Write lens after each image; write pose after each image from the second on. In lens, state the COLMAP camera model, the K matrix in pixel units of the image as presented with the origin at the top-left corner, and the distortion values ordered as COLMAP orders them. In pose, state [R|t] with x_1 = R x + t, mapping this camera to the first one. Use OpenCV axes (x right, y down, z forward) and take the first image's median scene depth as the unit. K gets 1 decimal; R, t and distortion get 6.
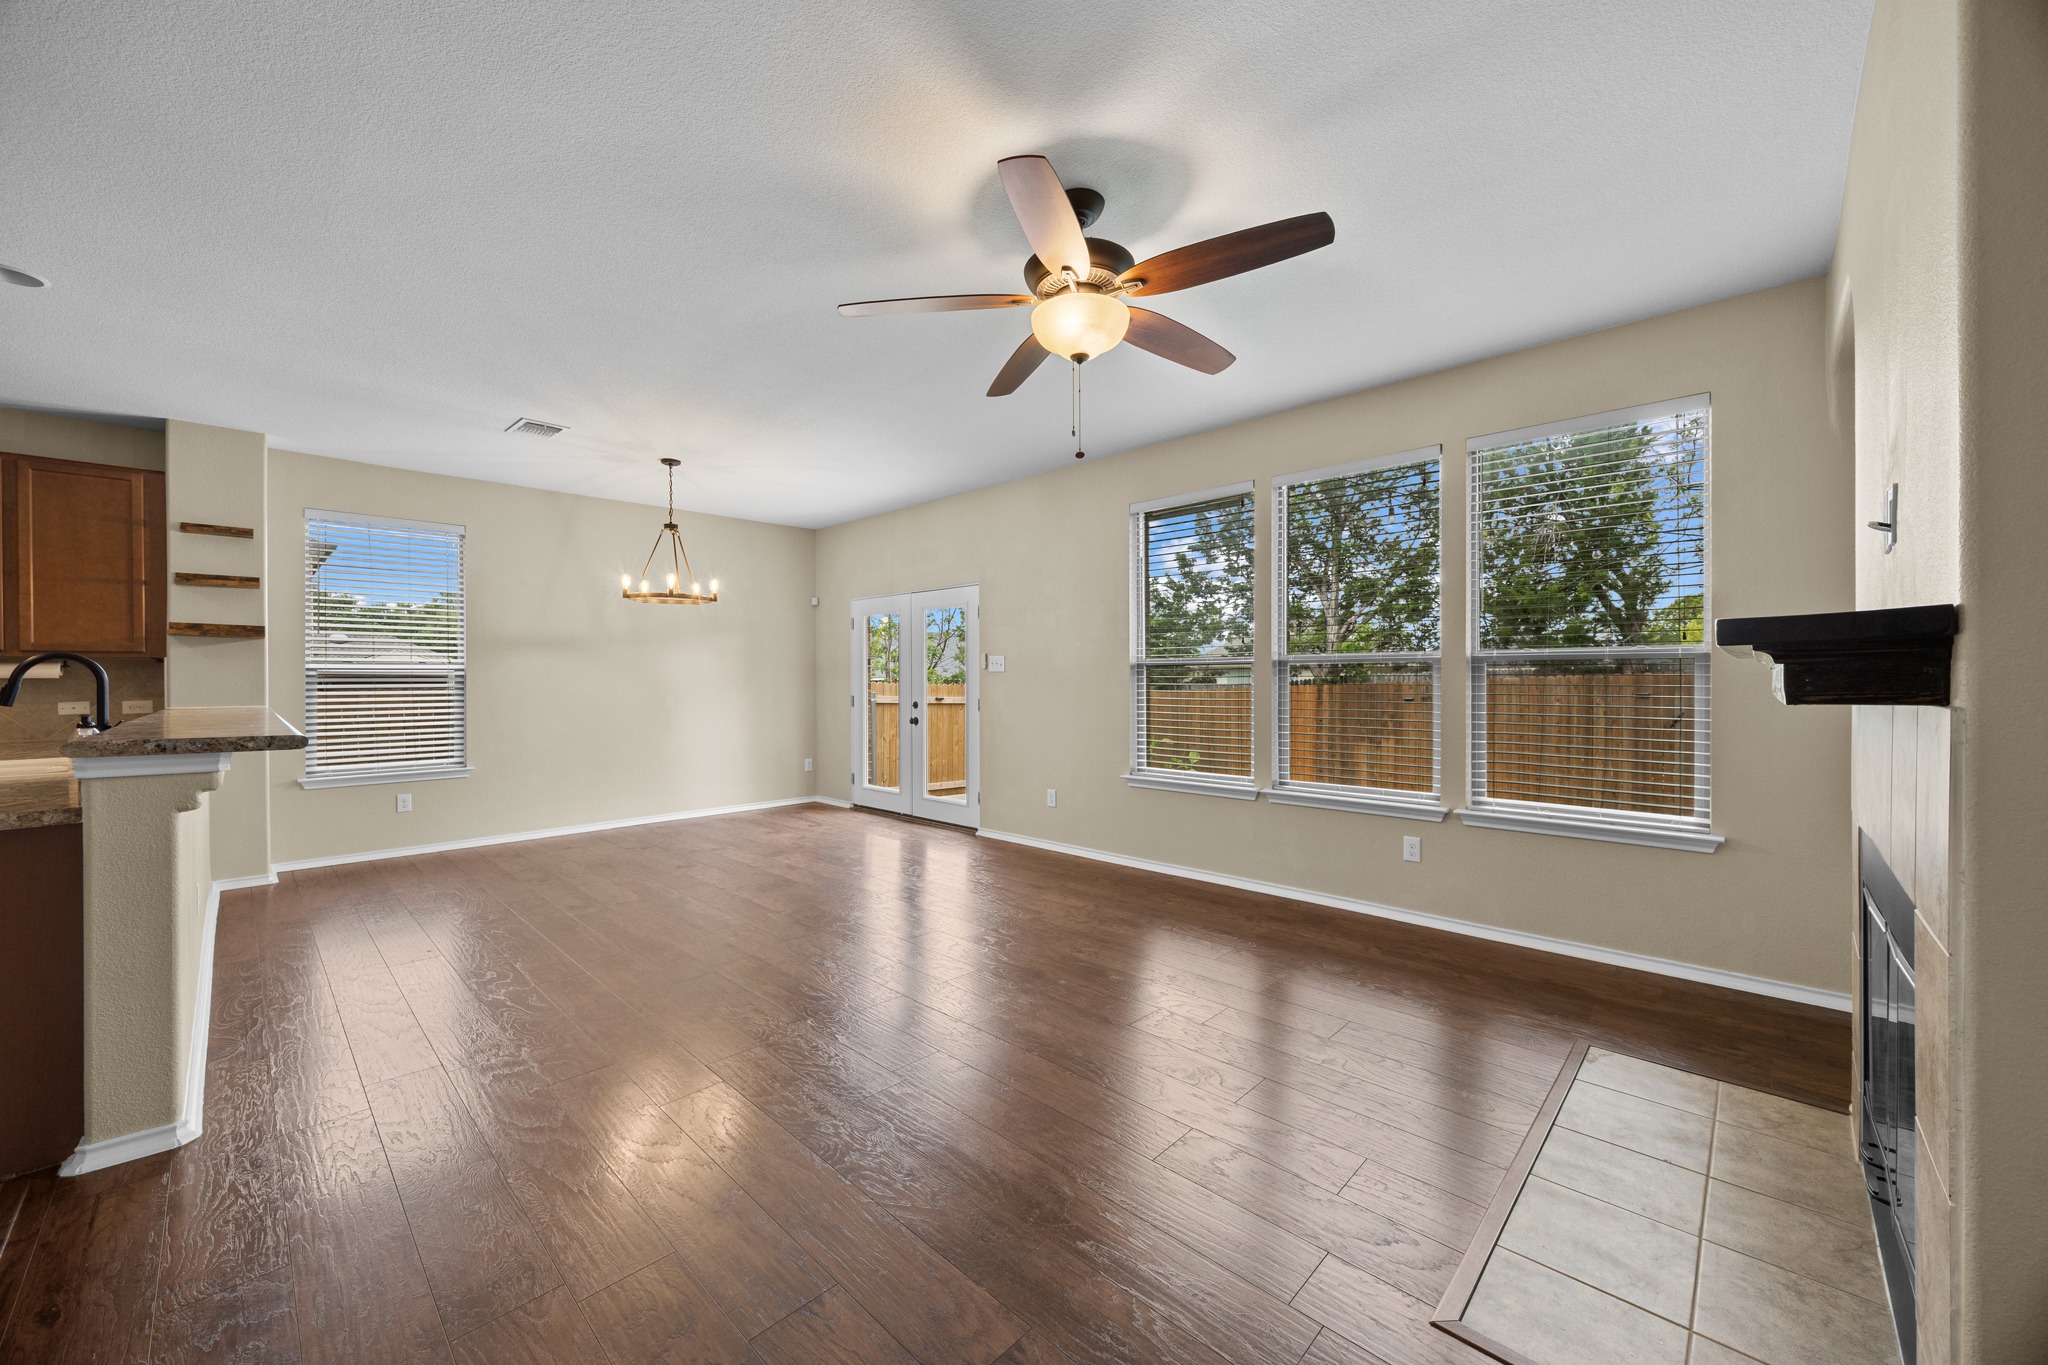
lens RADIAL K [[771.6, 0, 1017.6], [0, 771.6, 679.3], [0, 0, 1]] dist [-0.005144, 0.000010]
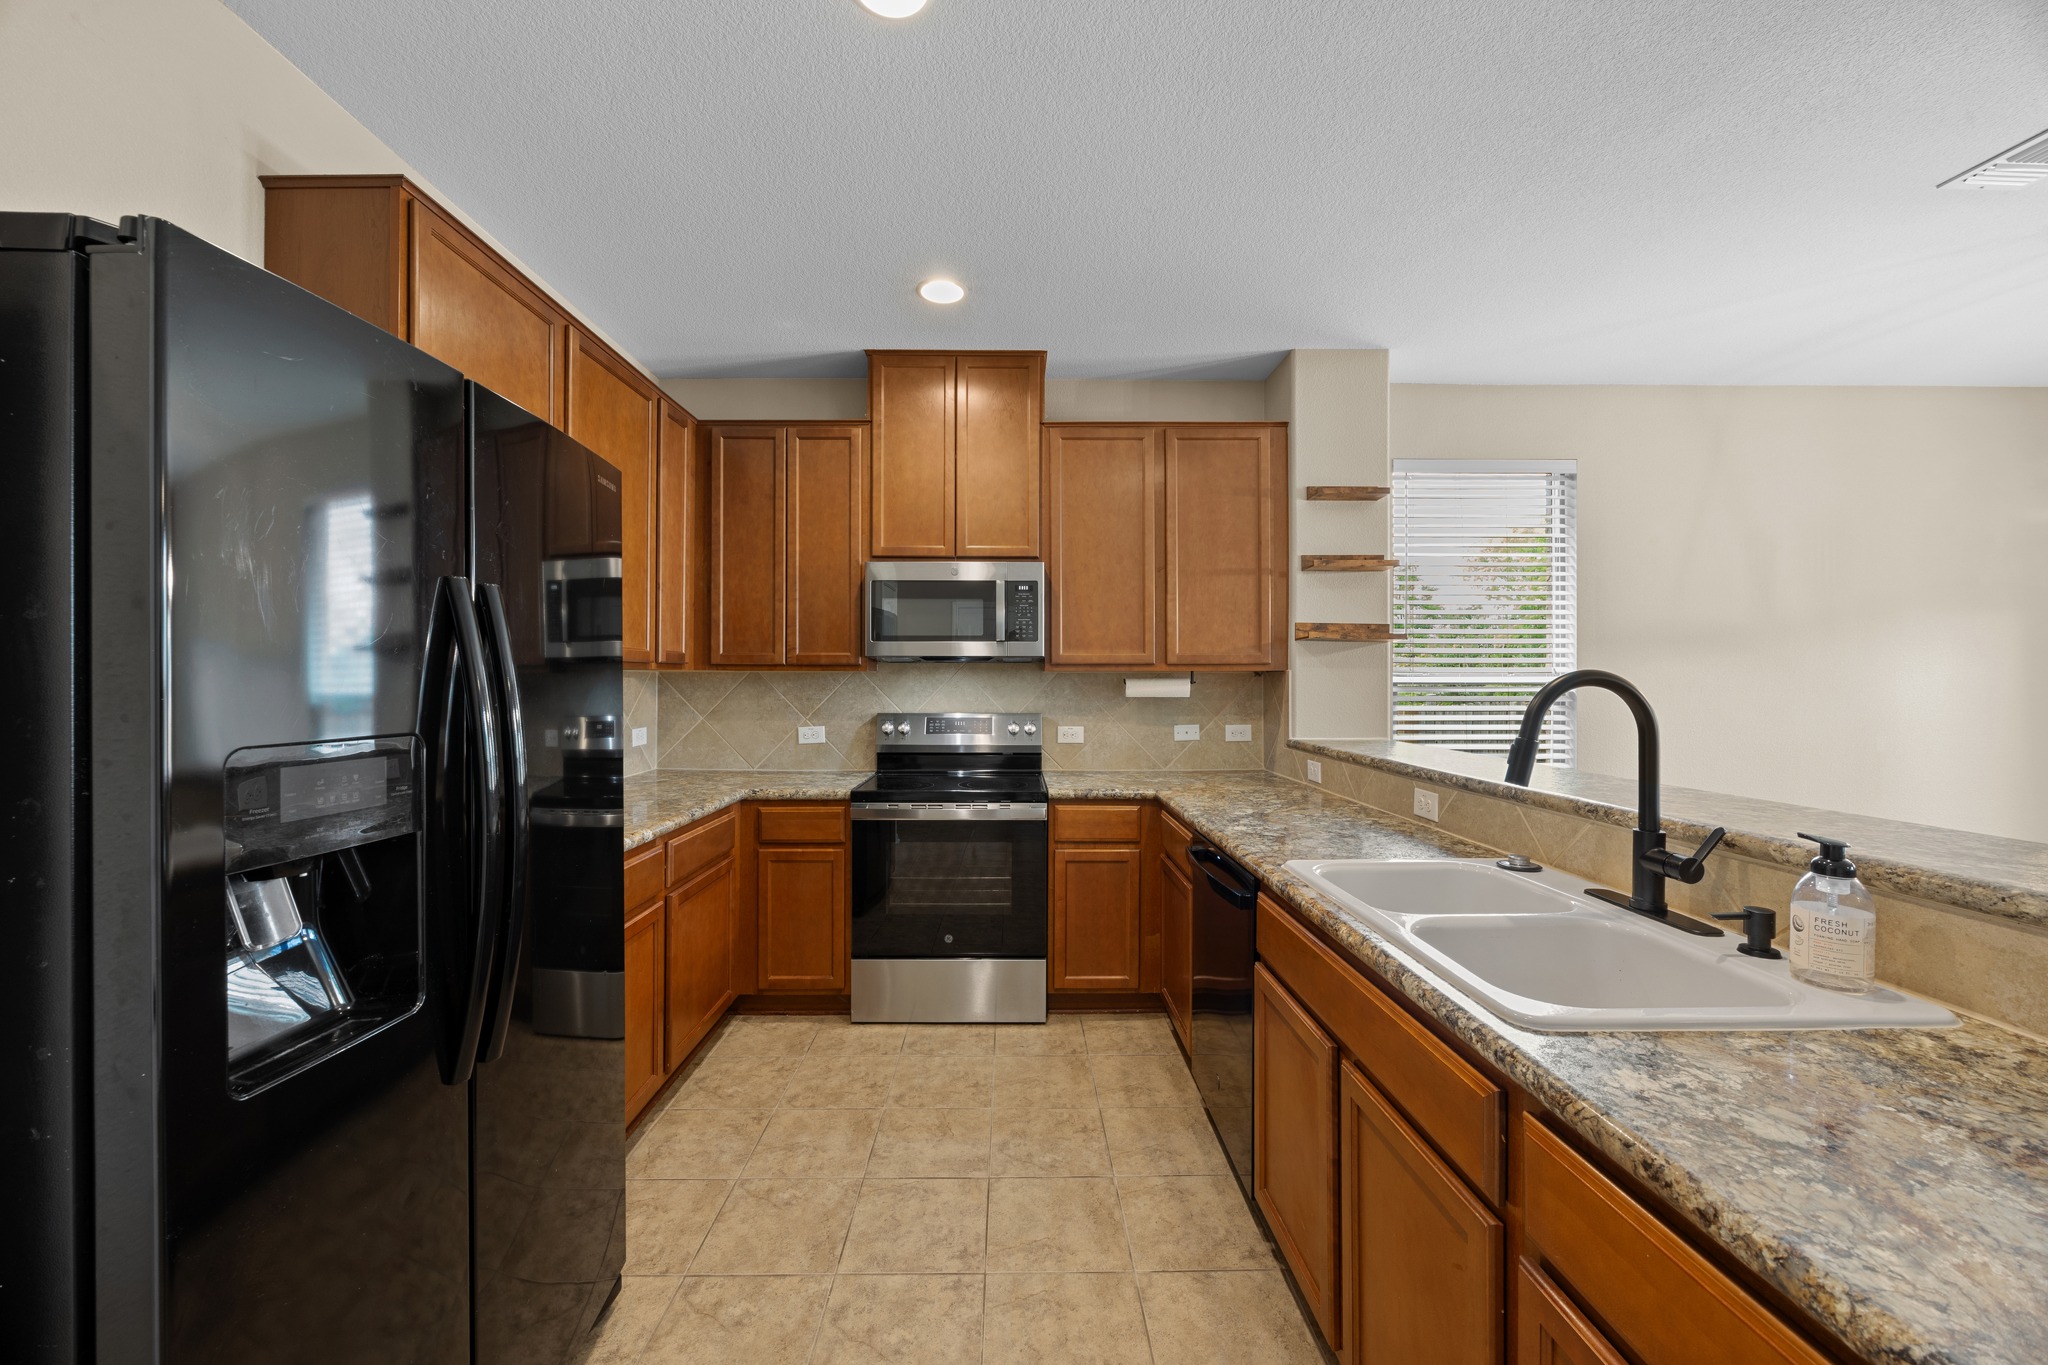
lens RADIAL K [[773.1, 0, 1016.5], [0, 773.1, 679.8], [0, 0, 1]] dist [-0.002861, 0.000118]
pose [[0.707435, 0.004092, -0.706766, -0.764524], [-0.004084, 0.999990, 0.001702, -0.019466], [0.706766, 0.001682, 0.707445, 0.279067]]
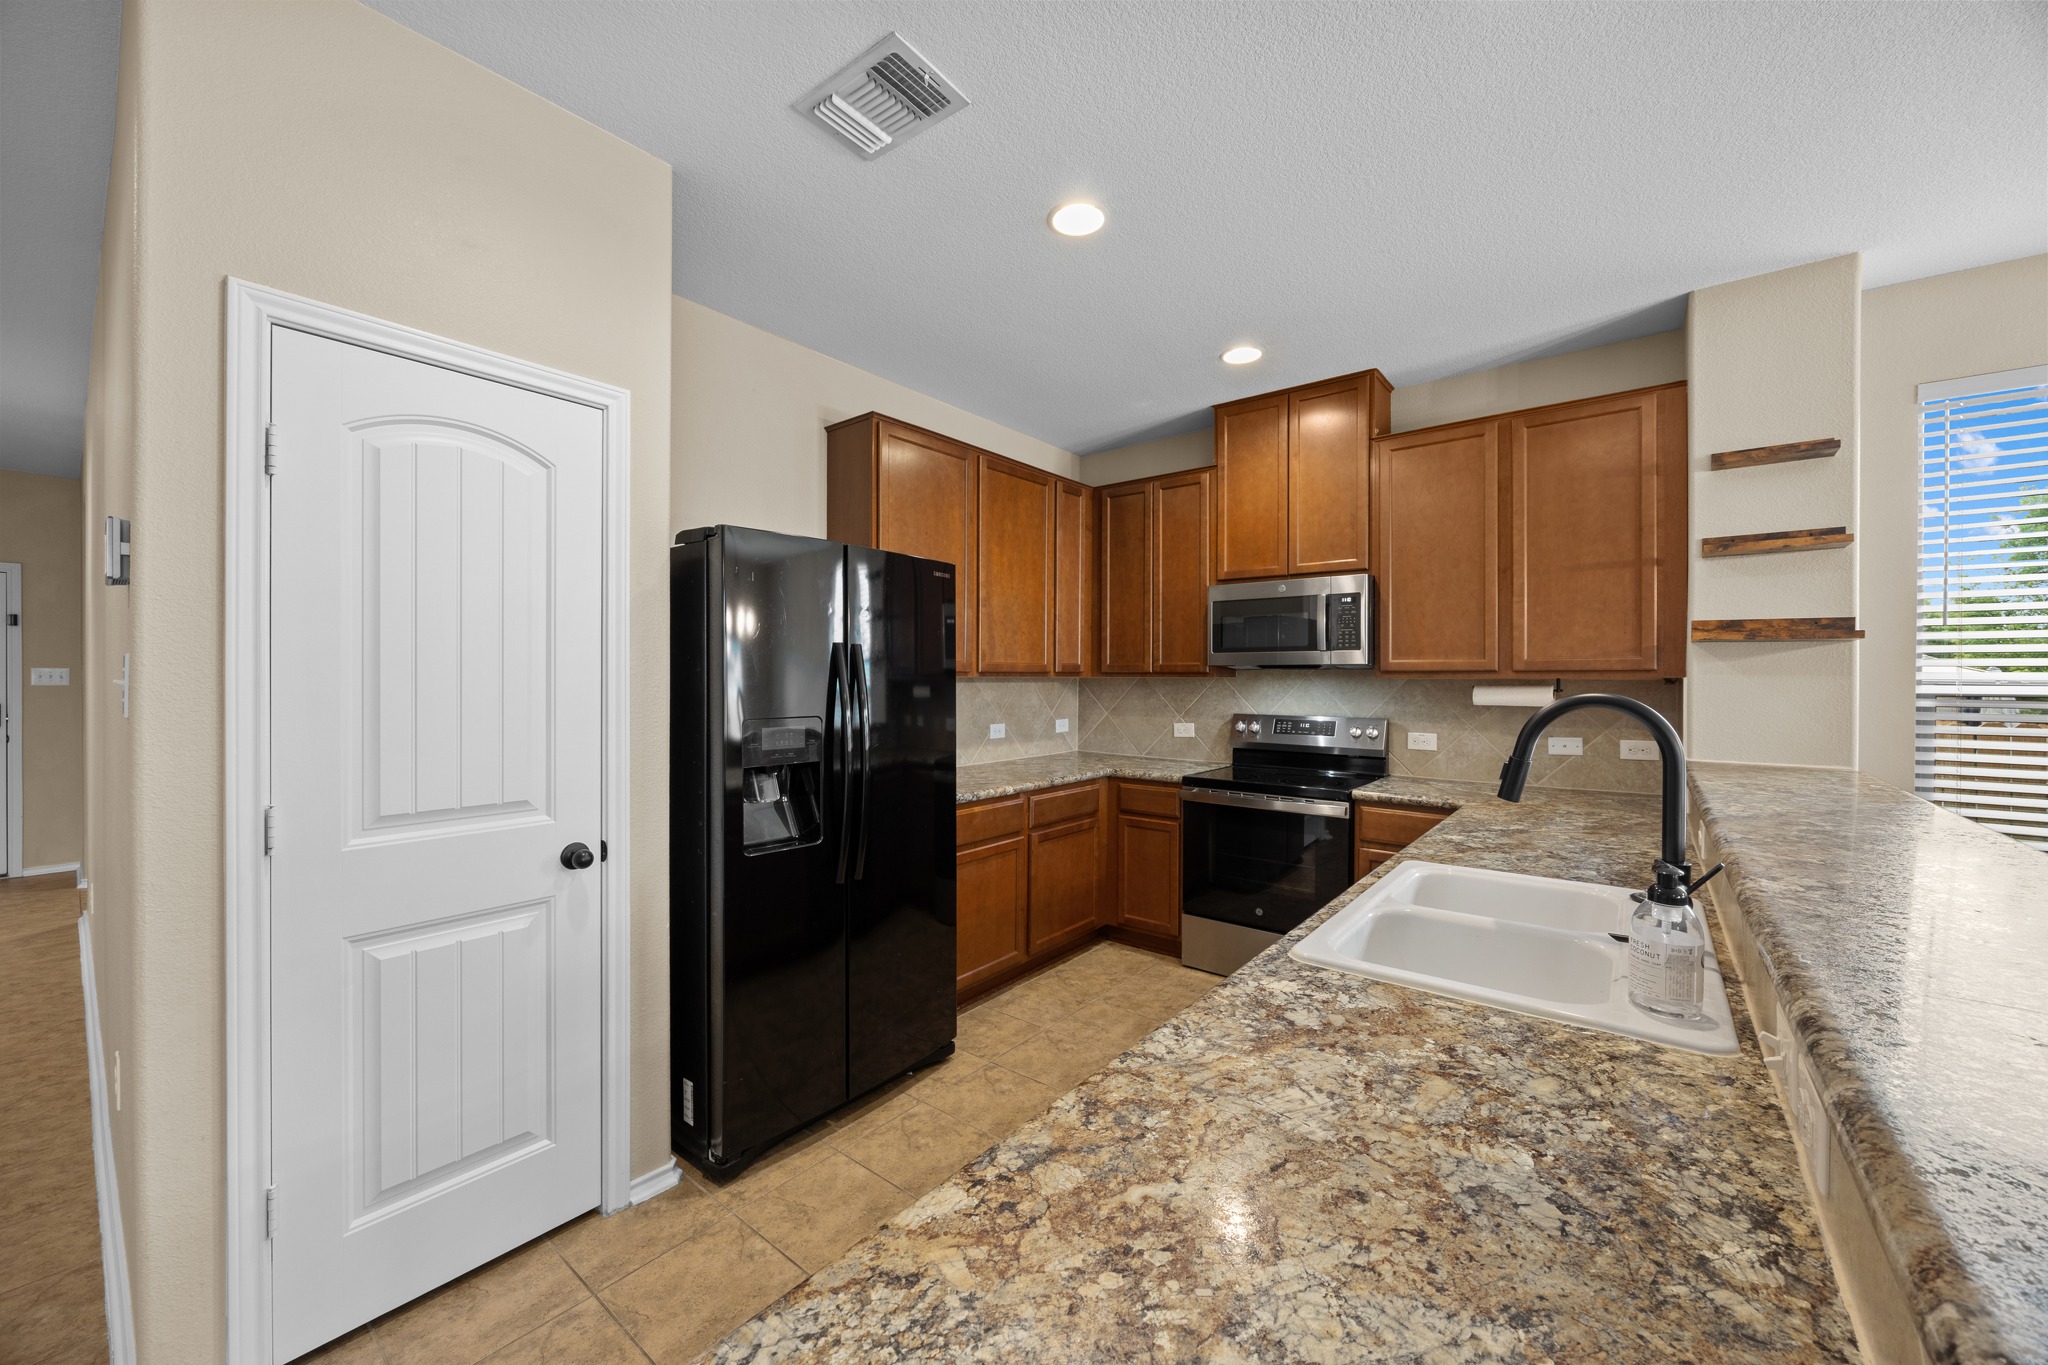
lens RADIAL K [[773.1, 0, 1016.5], [0, 773.1, 679.8], [0, 0, 1]] dist [-0.002861, 0.000118]
pose [[0.097964, 0.009152, -0.995148, -0.538161], [-0.002291, 0.999957, 0.008971, -0.031163], [0.995187, 0.001401, 0.097981, 0.395520]]
